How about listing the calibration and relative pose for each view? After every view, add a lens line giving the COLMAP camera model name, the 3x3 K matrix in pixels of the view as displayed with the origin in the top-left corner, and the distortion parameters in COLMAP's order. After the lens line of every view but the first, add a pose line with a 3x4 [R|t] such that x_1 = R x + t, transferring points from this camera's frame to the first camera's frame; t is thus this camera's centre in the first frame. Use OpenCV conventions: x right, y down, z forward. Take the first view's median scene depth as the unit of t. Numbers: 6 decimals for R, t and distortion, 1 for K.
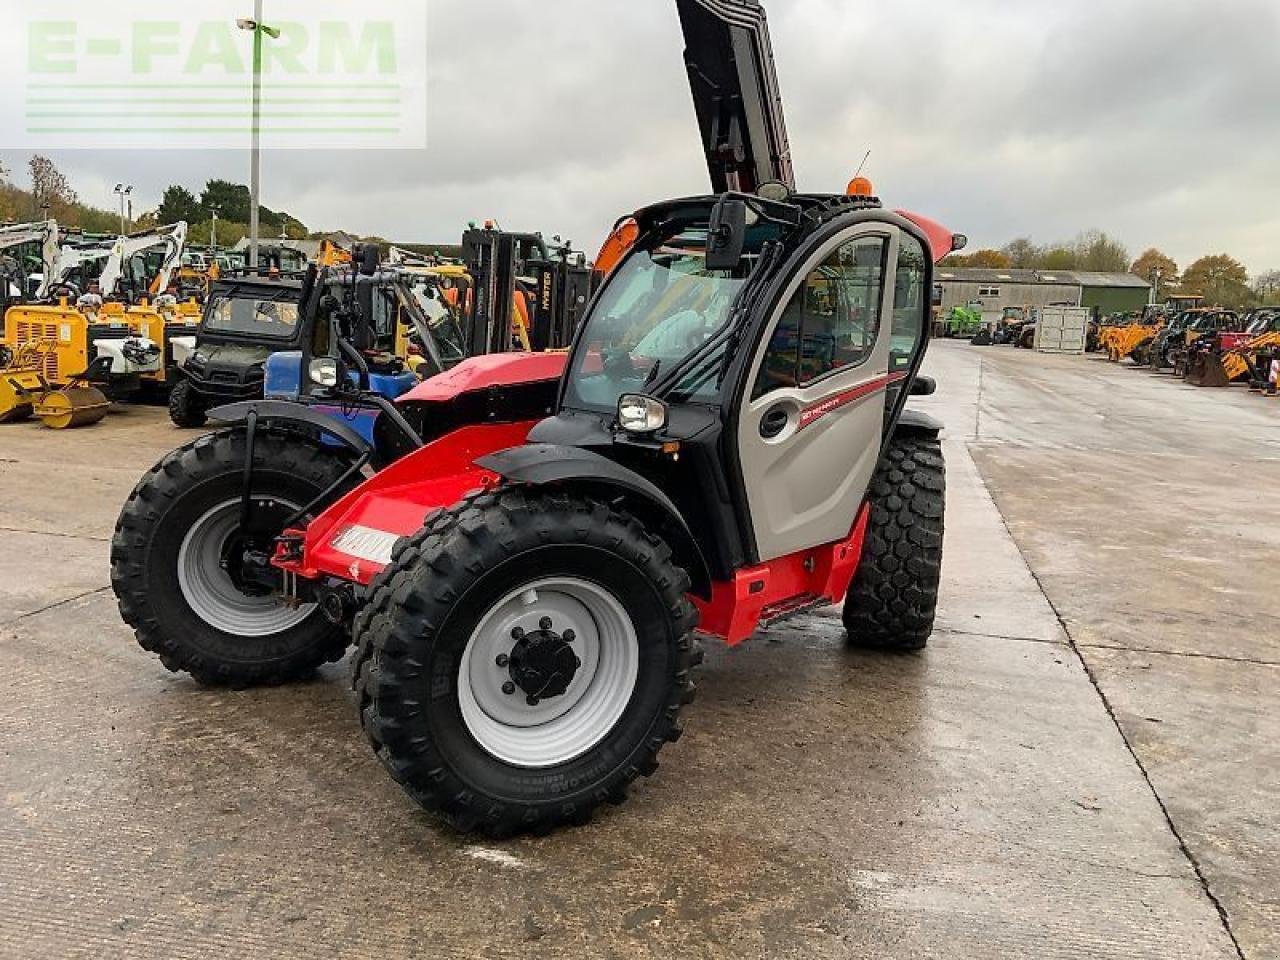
lens RADIAL K [[1053.5, 0, 637.3], [0, 1053.5, 473.7], [0, 0, 1]] dist [0.127731, -0.282577]
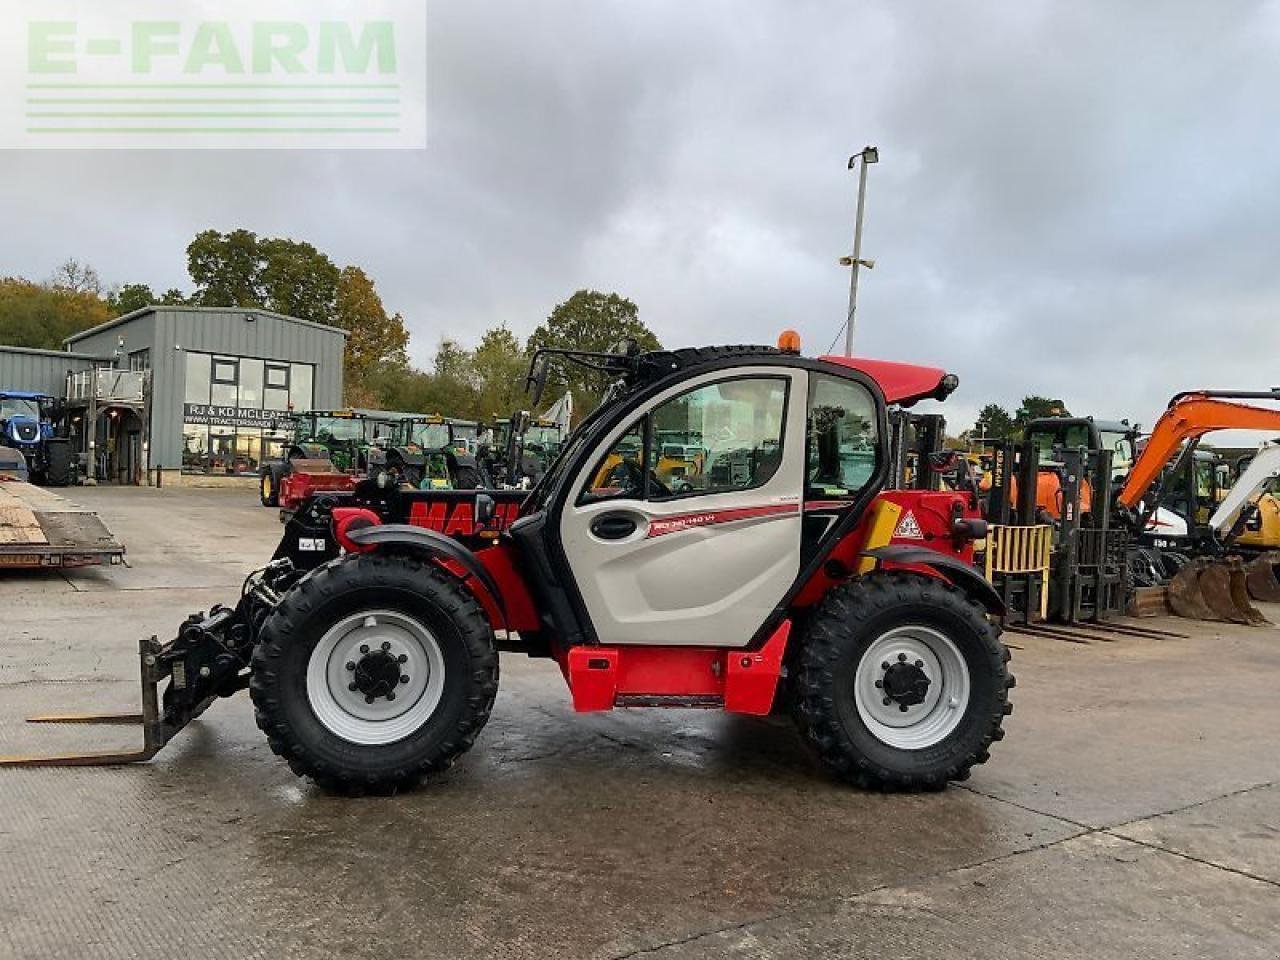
lens RADIAL K [[1056.9, 0, 637.8], [0, 1056.9, 477.5], [0, 0, 1]] dist [0.078772, -0.156429]
pose [[0.730206, -0.013473, -0.683094, 0.785361], [-0.119048, 0.982002, -0.146627, 0.056502], [0.672775, 0.188389, 0.715460, 0.099904]]
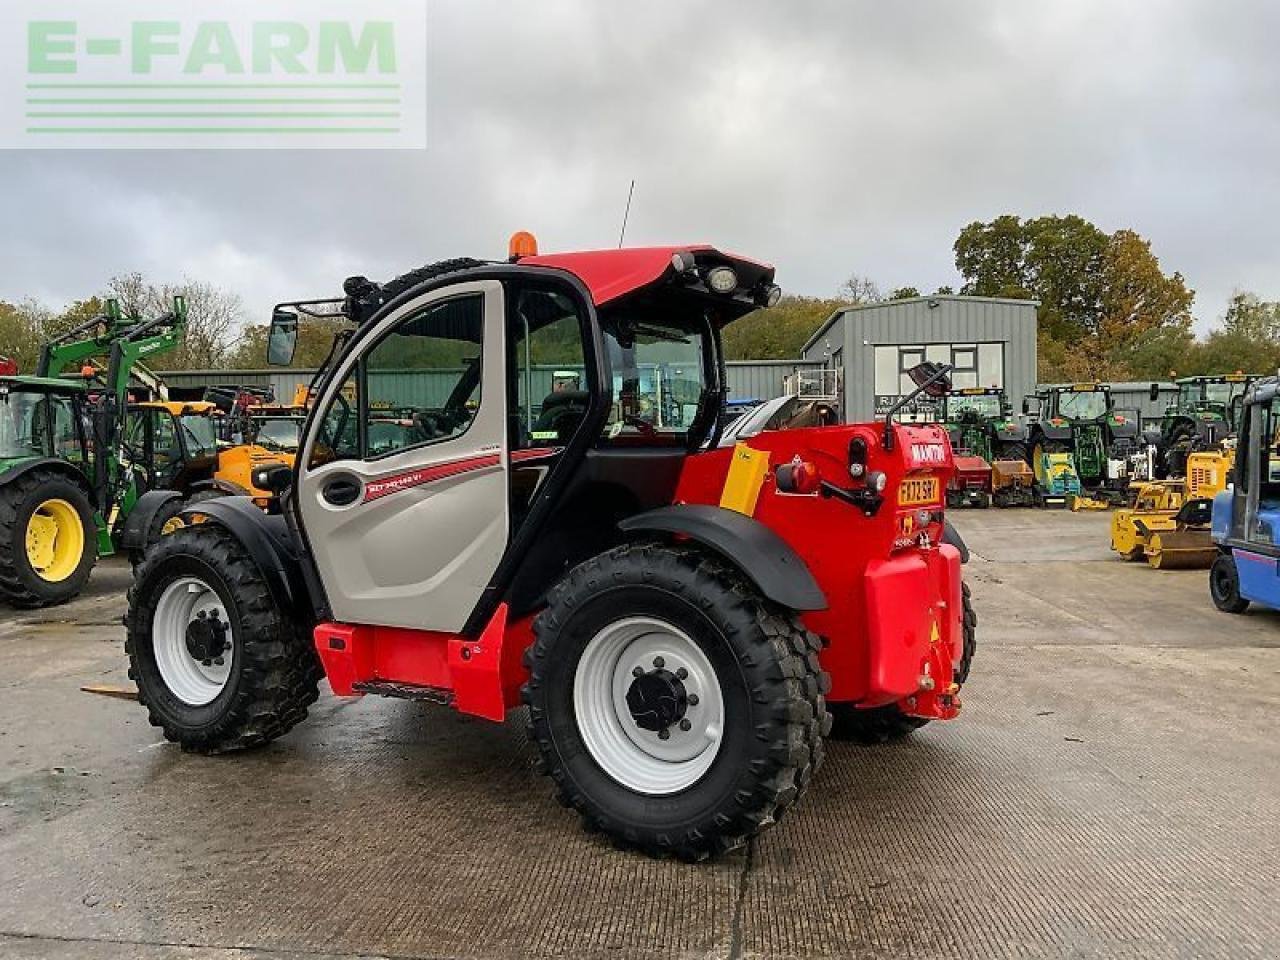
lens RADIAL K [[1056.9, 0, 637.8], [0, 1056.9, 477.5], [0, 0, 1]] dist [0.078772, -0.156429]
pose [[0.079177, -0.024465, -0.996560, 0.997778], [-0.138374, 0.989751, -0.035292, -0.054615], [0.987210, 0.140693, 0.074981, 0.975577]]
